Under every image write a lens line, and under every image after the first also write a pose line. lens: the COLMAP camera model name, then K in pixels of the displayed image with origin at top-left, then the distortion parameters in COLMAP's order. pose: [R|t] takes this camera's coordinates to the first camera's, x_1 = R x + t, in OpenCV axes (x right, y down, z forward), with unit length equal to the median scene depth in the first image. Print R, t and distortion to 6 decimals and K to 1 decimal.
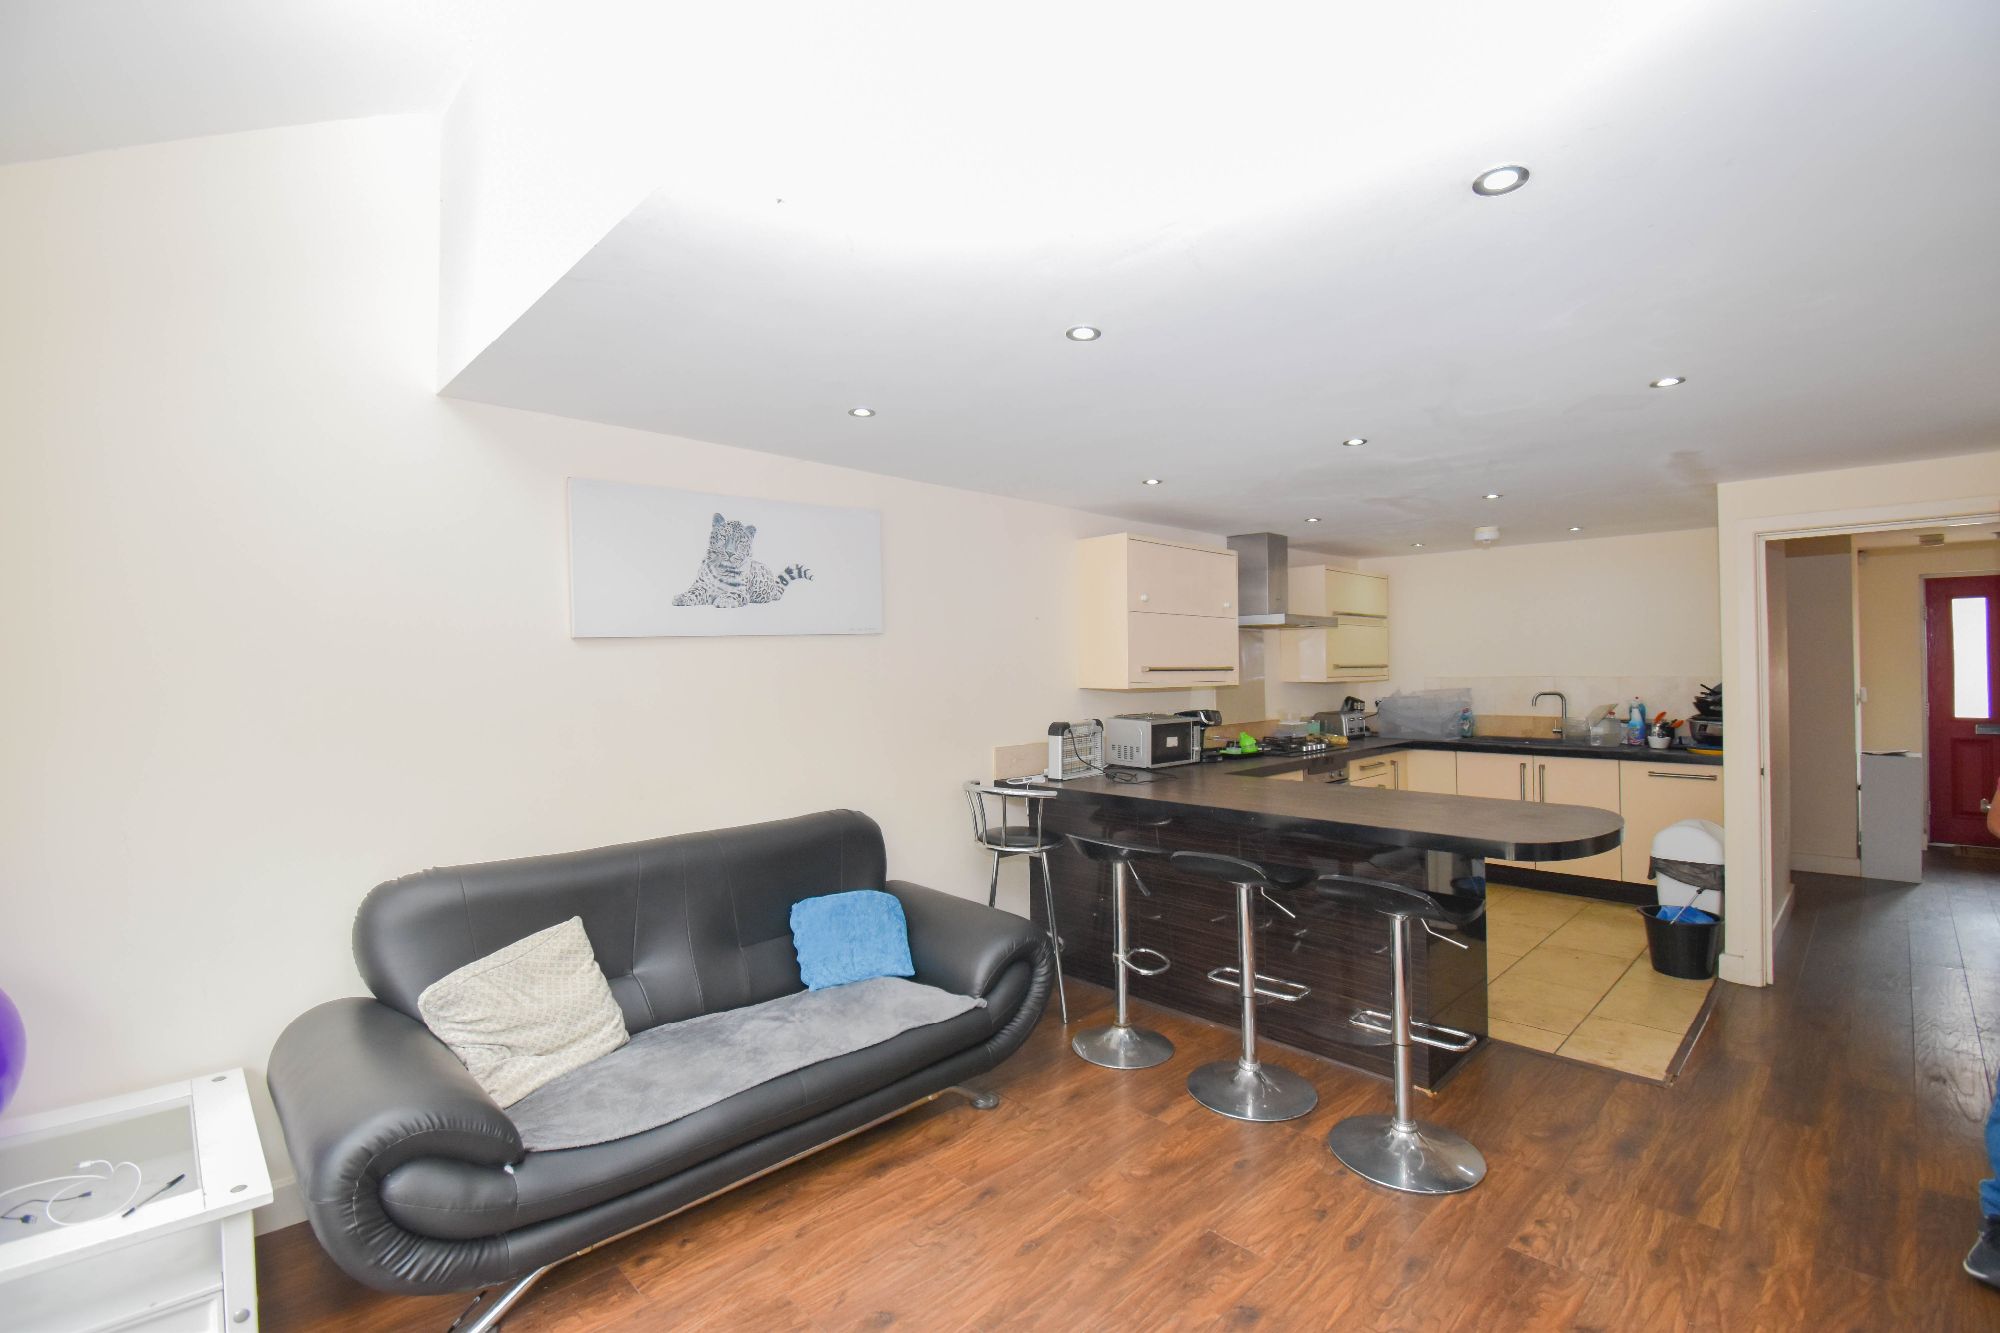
lens RADIAL K [[874.9, 0, 1000.0], [0, 874.9, 666.5], [0, 0, 1]] dist [0.001649, -0.014509]
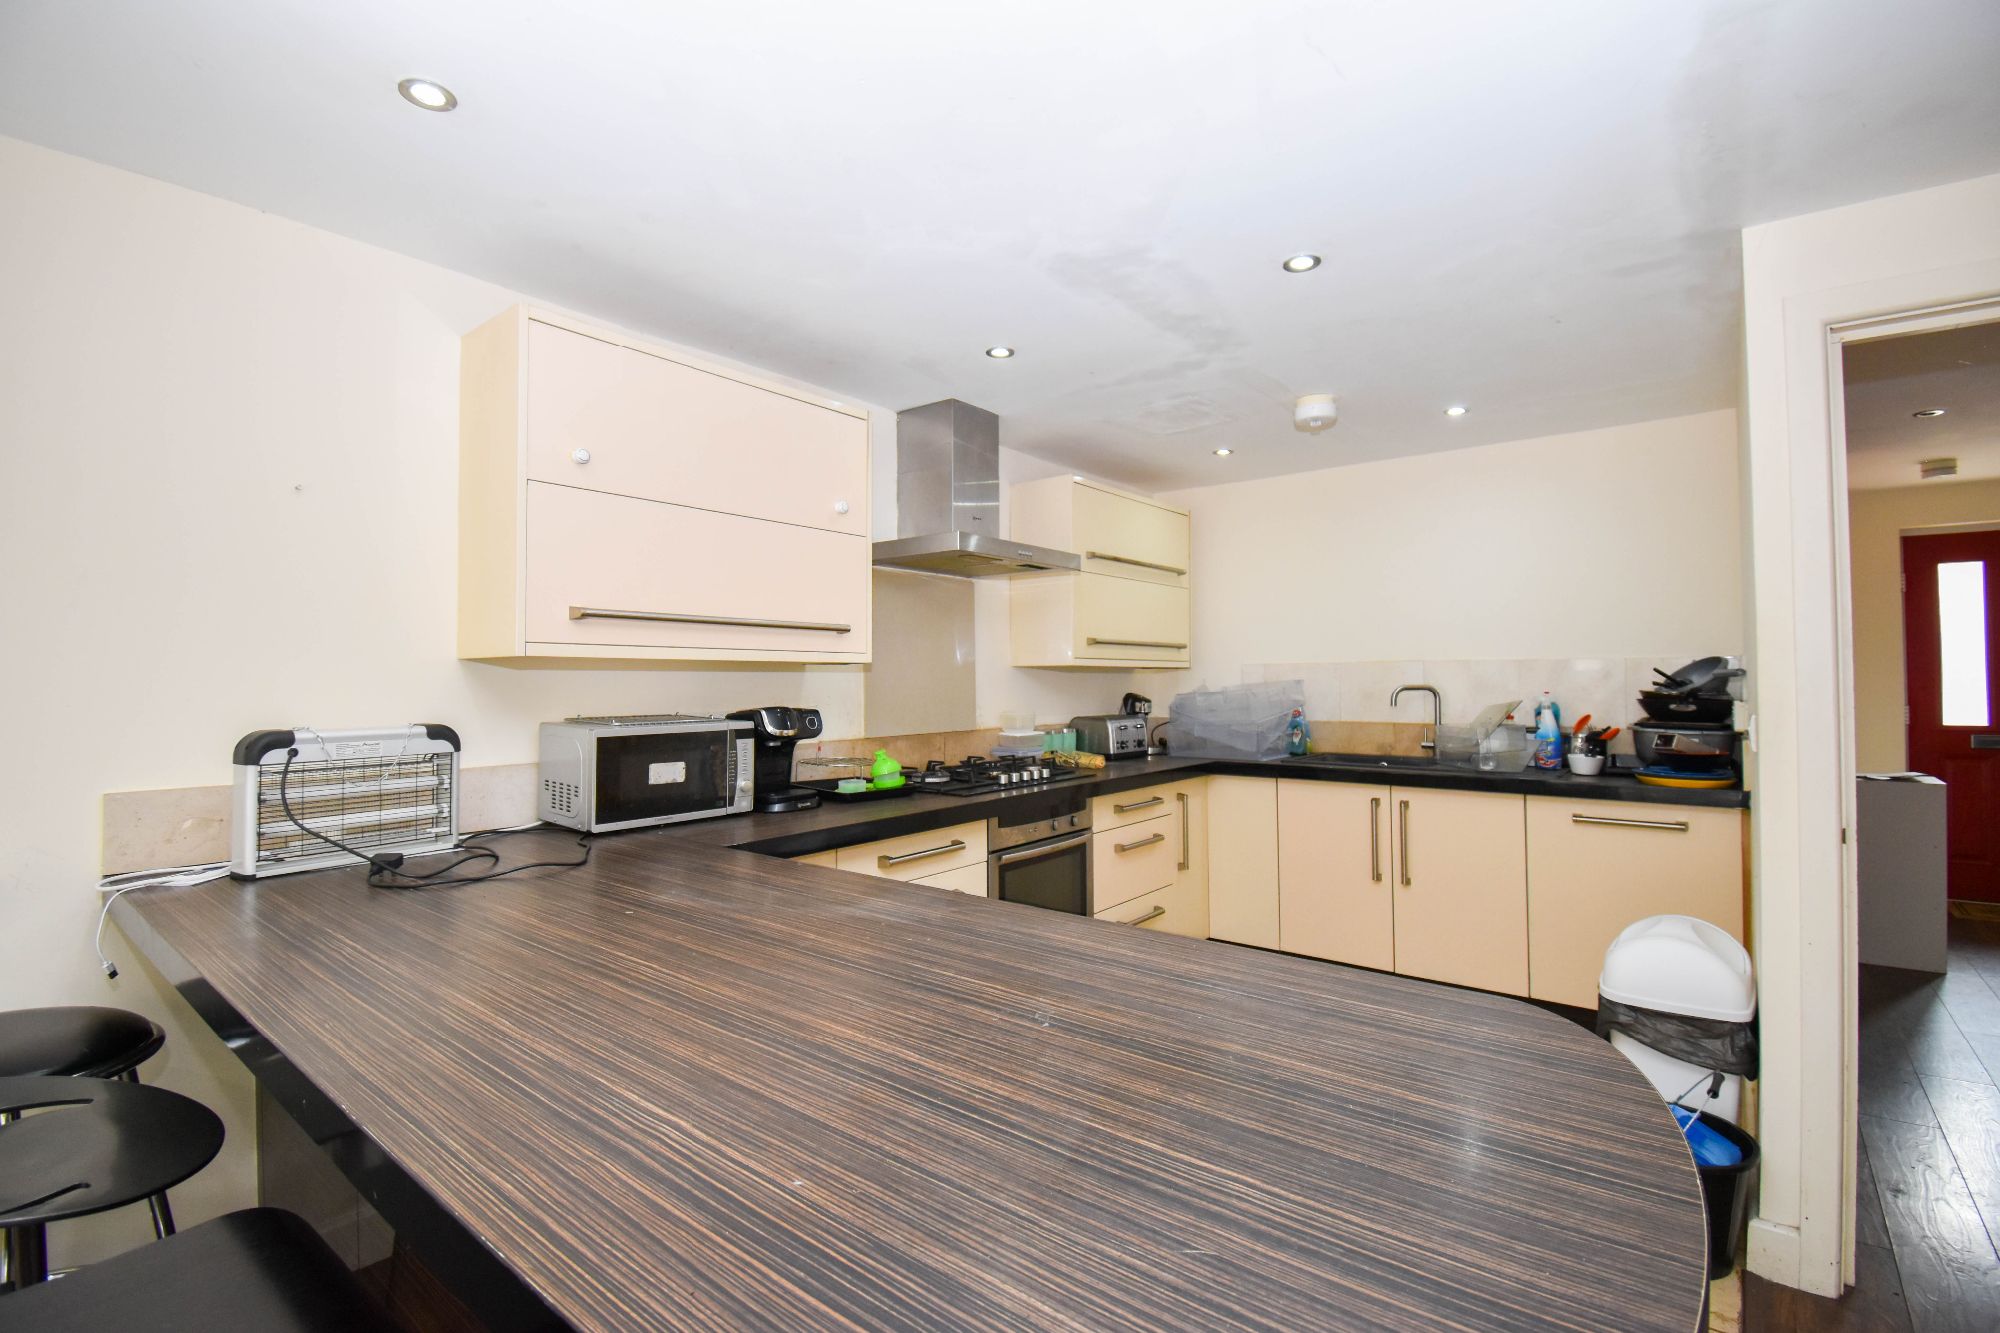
lens RADIAL K [[907.8, 0, 1000.0], [0, 907.8, 666.5], [0, 0, 1]] dist [0.011634, -0.015426]
pose [[0.991972, 0.007513, 0.126235, 0.258613], [-0.006037, 0.999909, -0.012070, 0.027676], [-0.126314, 0.011211, 0.991927, 0.402928]]
